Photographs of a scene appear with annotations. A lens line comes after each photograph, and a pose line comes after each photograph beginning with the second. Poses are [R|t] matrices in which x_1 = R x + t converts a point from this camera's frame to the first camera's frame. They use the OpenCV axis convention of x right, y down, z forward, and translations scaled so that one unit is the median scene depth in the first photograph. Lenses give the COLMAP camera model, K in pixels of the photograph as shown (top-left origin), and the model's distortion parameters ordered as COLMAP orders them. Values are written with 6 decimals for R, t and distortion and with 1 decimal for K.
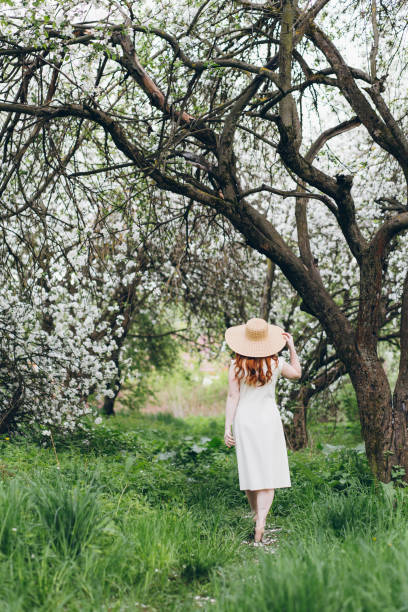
lens RADIAL K [[2275.6, 0, 204.0], [0, 2275.6, 306.0], [0, 0, 1]] dist [0.272121, 0.771794]
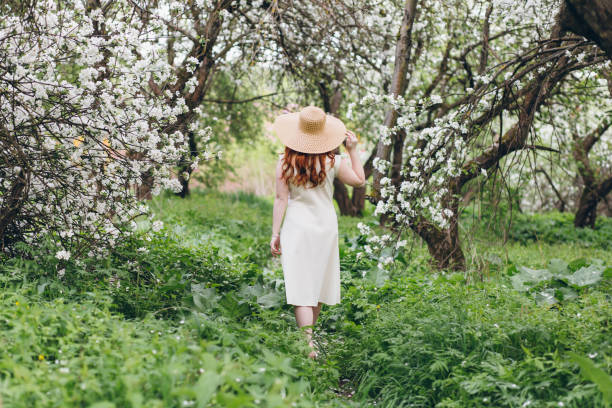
lens RADIAL K [[2275.6, 0, 306.0], [0, 2275.6, 204.0], [0, 0, 1]] dist [0.272121, 0.771794]
pose [[0.999921, 0.005498, 0.011277, -0.004690], [-0.006114, 0.998451, 0.055294, 0.003426], [-0.010956, -0.055359, 0.998406, 0.138948]]
